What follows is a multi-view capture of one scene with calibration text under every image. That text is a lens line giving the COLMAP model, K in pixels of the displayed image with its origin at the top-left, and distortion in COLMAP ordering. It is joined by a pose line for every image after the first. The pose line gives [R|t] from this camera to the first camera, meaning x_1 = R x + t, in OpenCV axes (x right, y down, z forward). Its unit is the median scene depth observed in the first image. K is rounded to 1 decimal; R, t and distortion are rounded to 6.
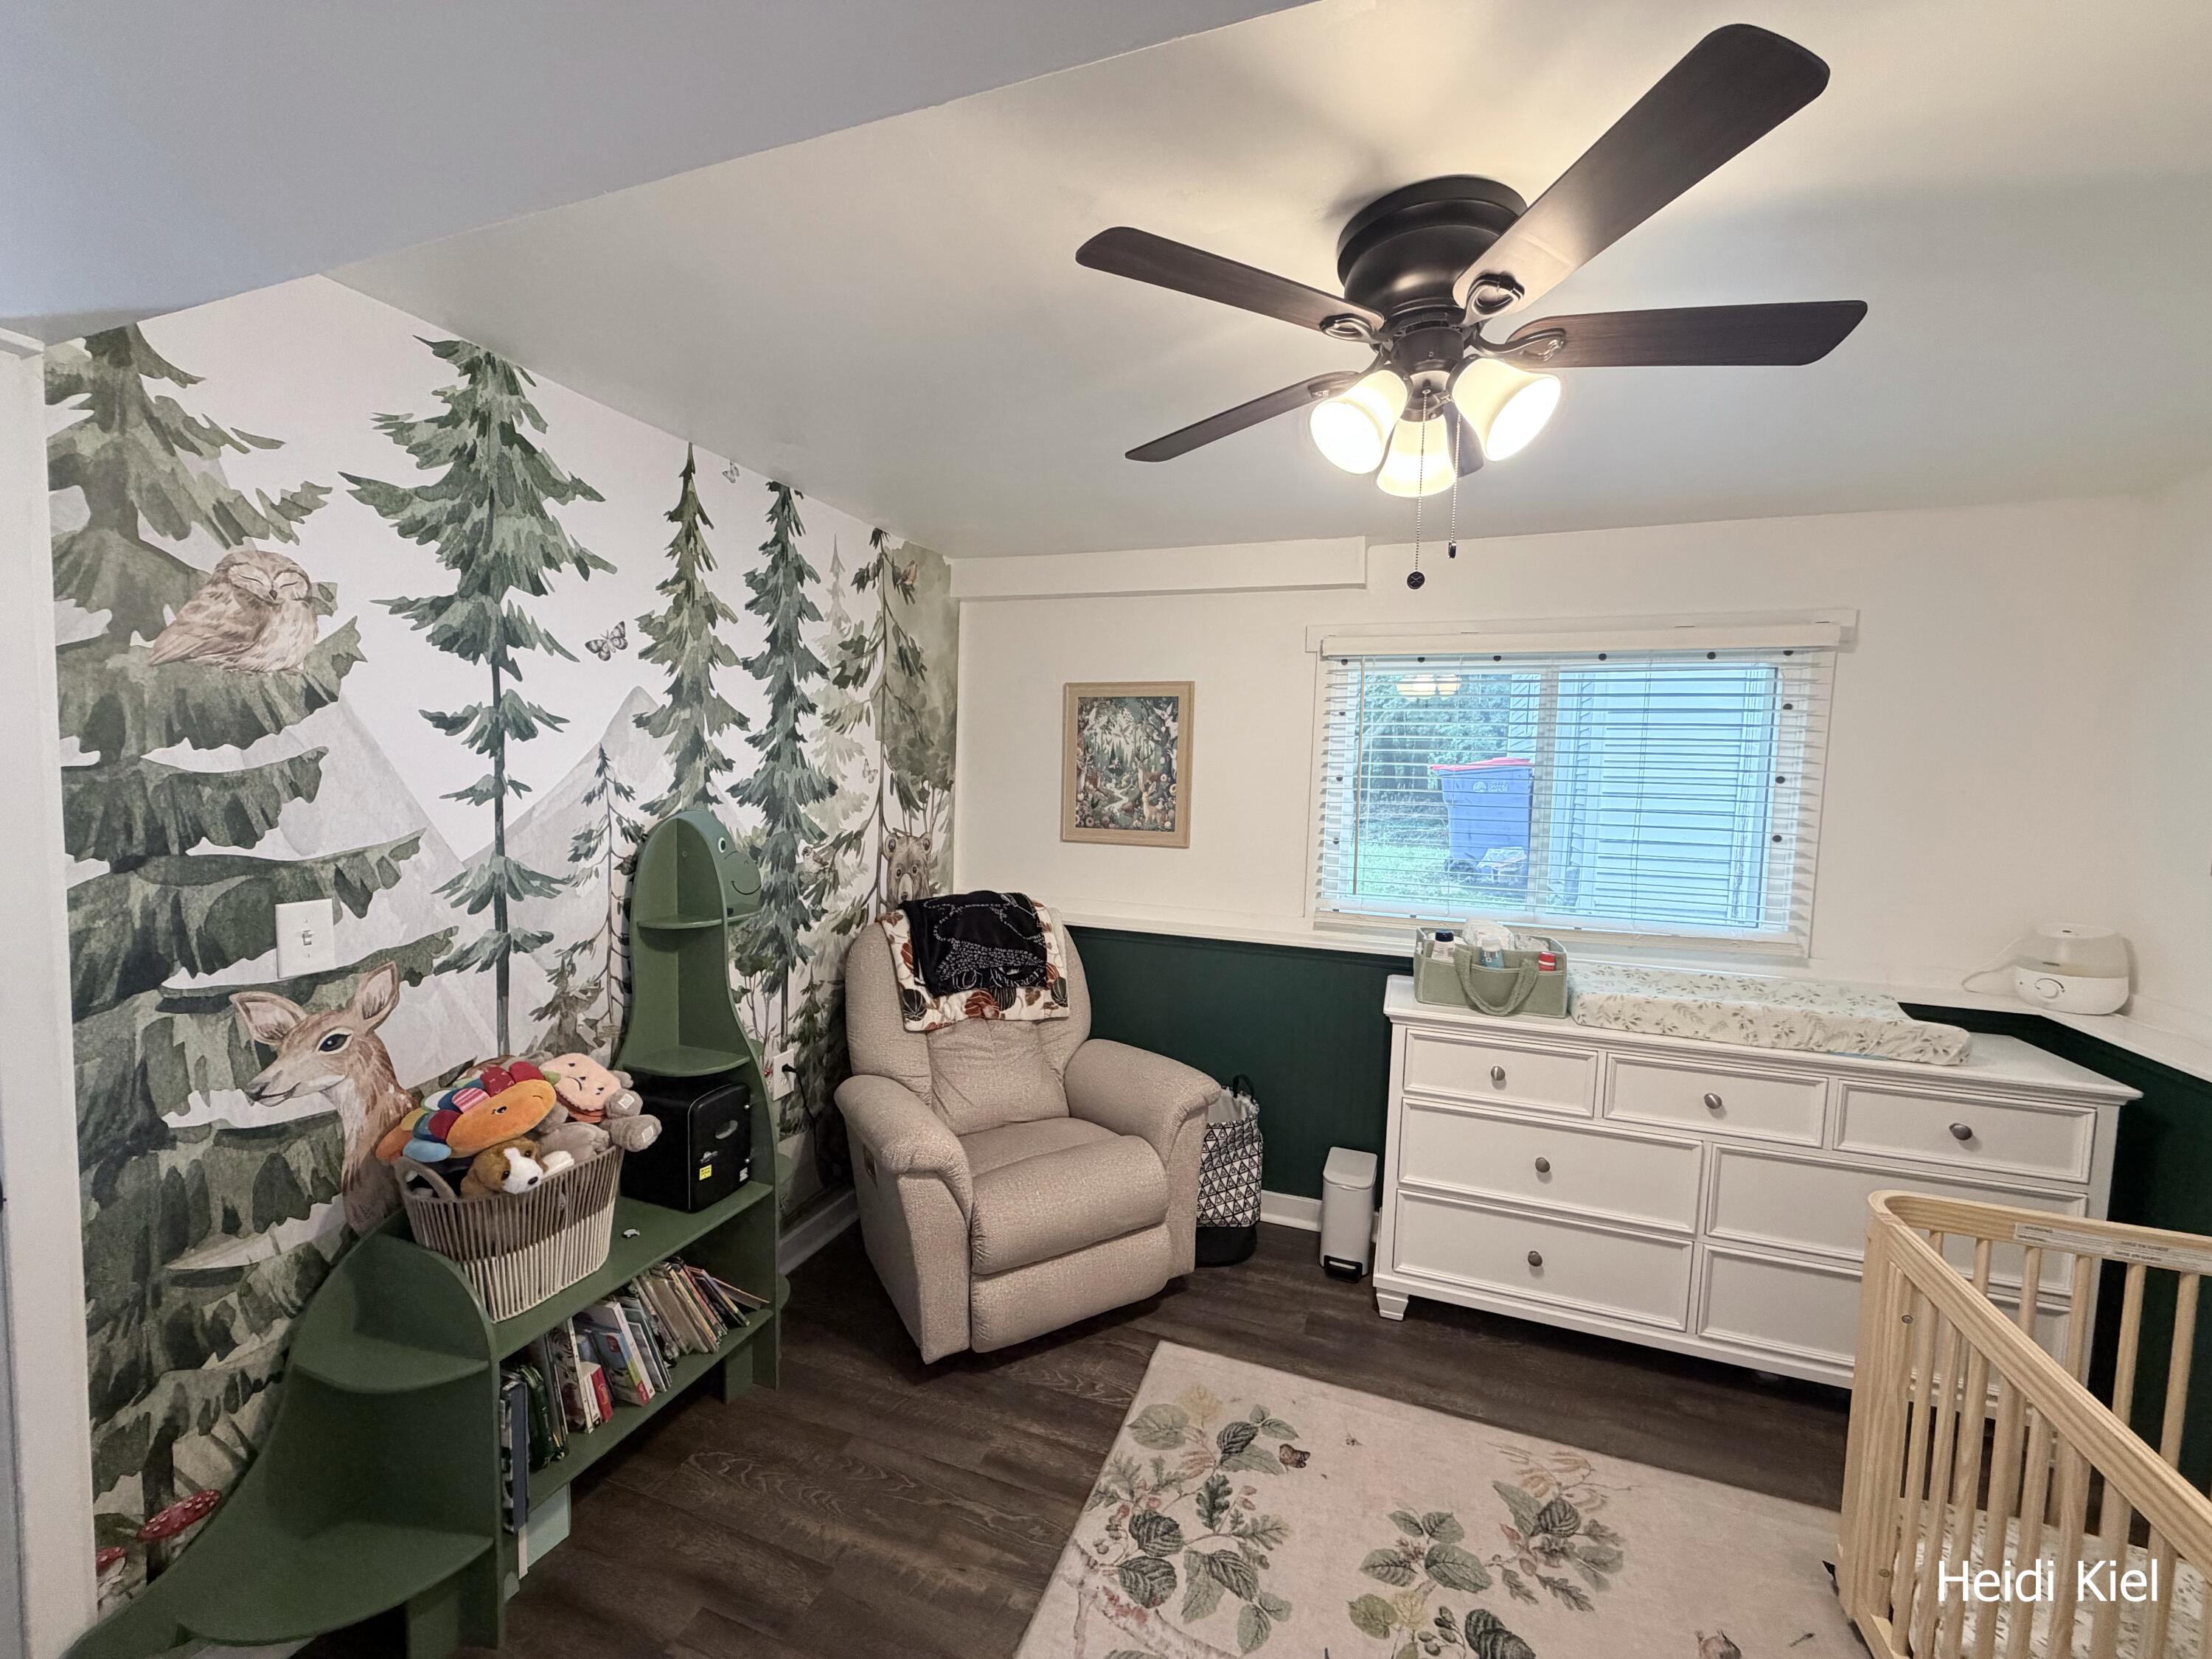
lens RADIAL K [[884.5, 0, 1105.6], [0, 884.5, 825.9], [0, 0, 1]] dist [-0.000638, 0.000326]
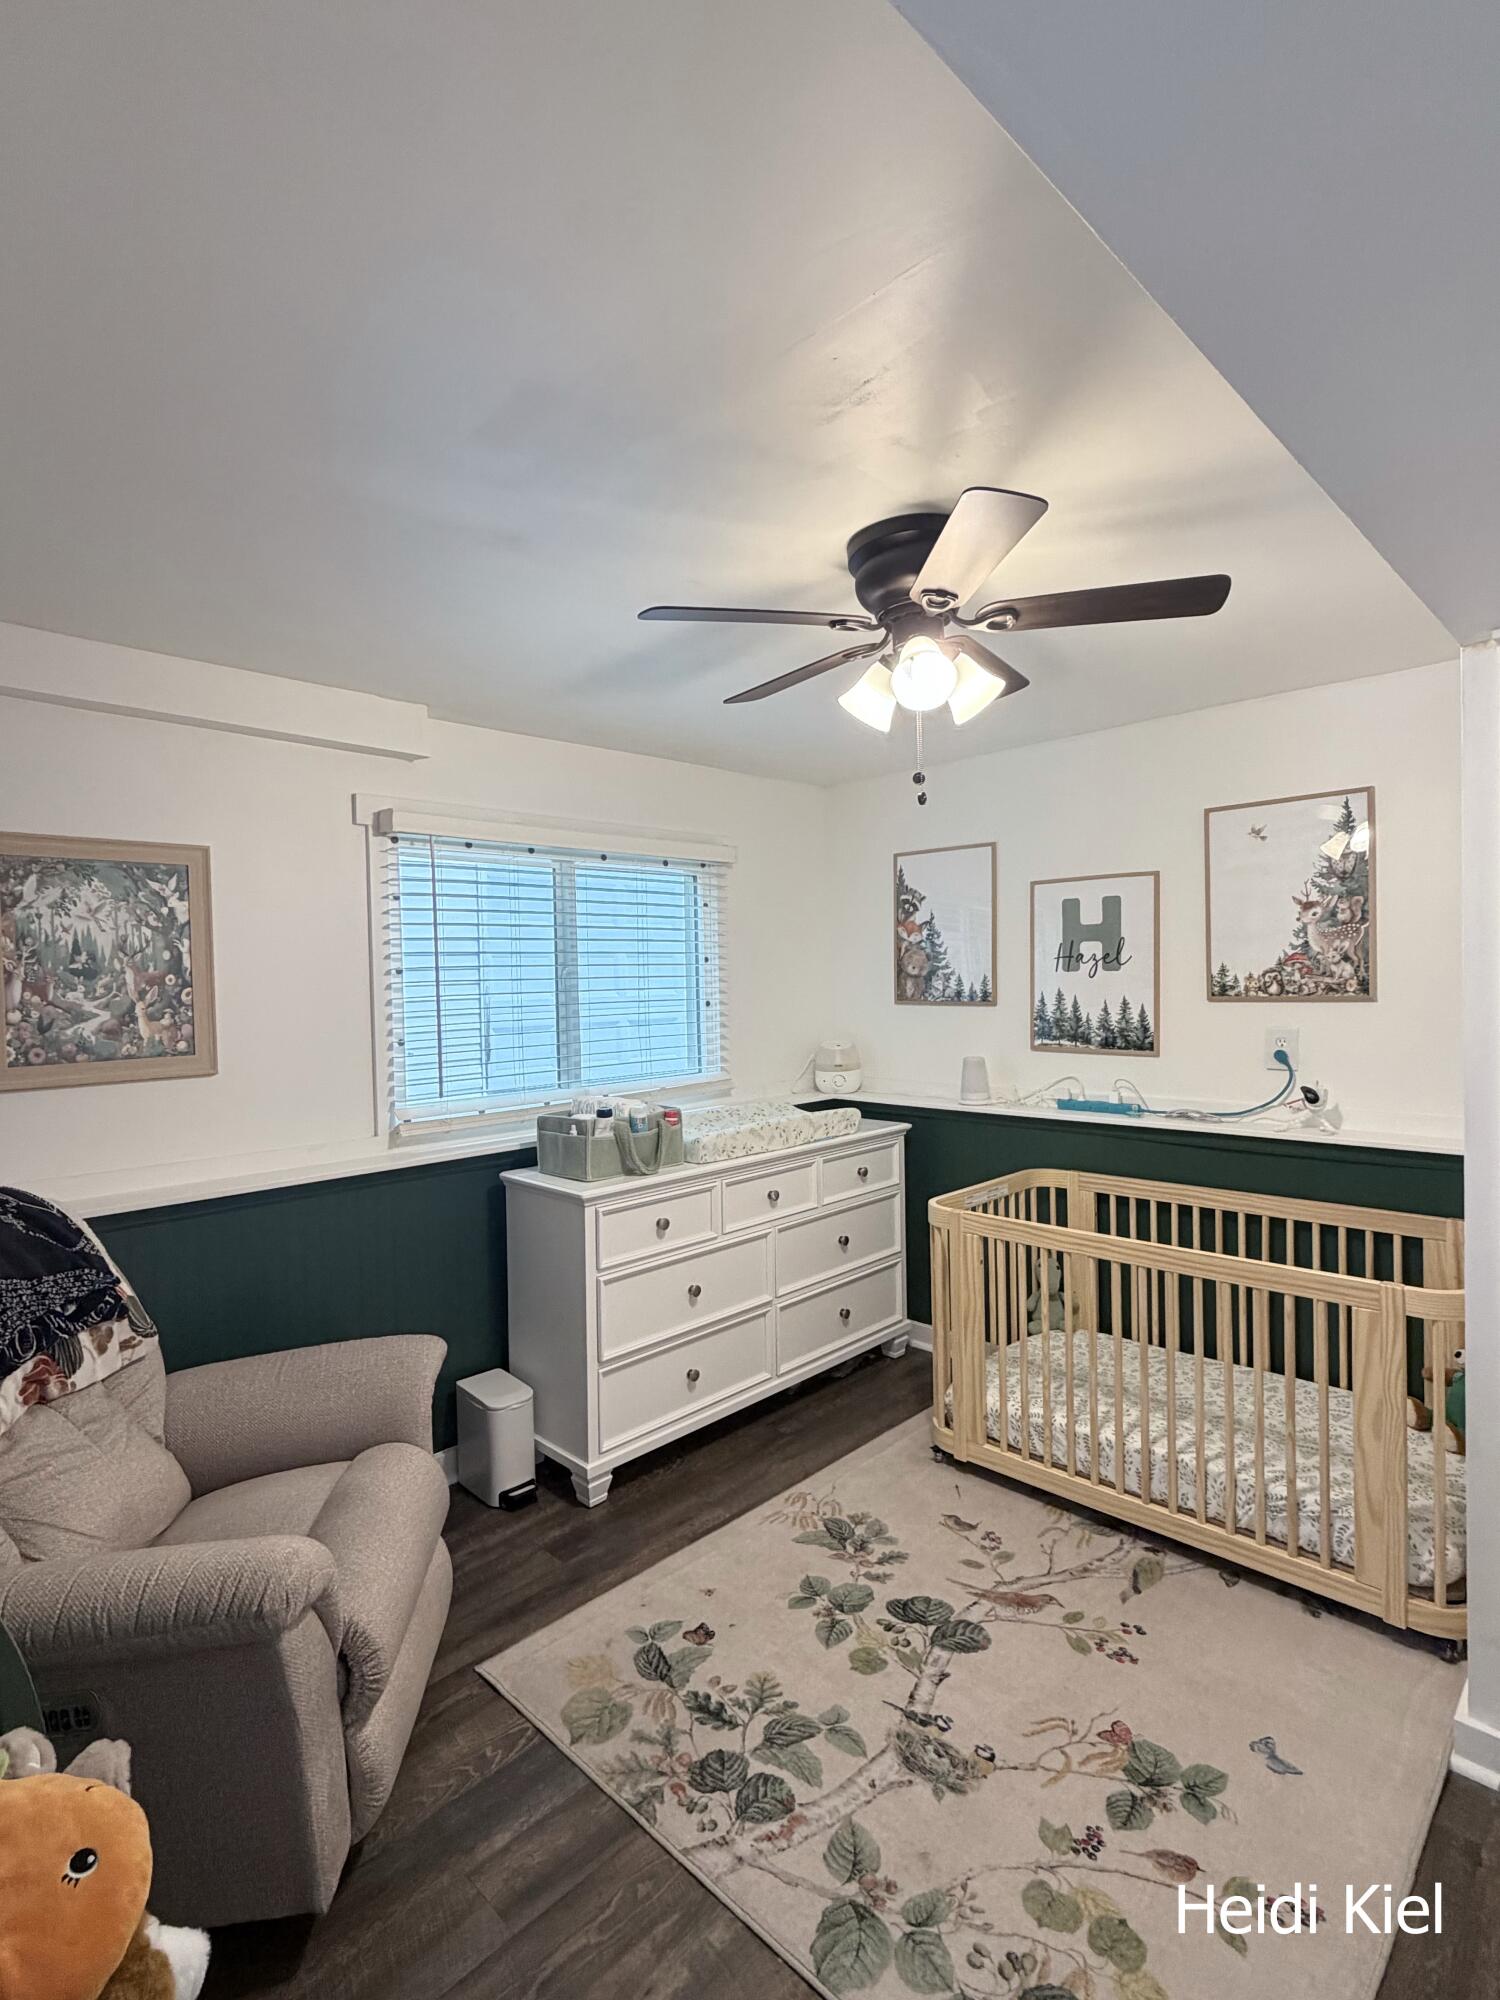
lens RADIAL K [[977.6, 0, 743.7], [0, 977.6, 998.4], [0, 0, 1]] dist [0.000882, -0.001055]
pose [[0.419486, -0.055081, 0.906089, -0.797348], [0.092165, 0.995584, 0.017853, -0.021038], [-0.903071, 0.076021, 0.422710, 0.472433]]
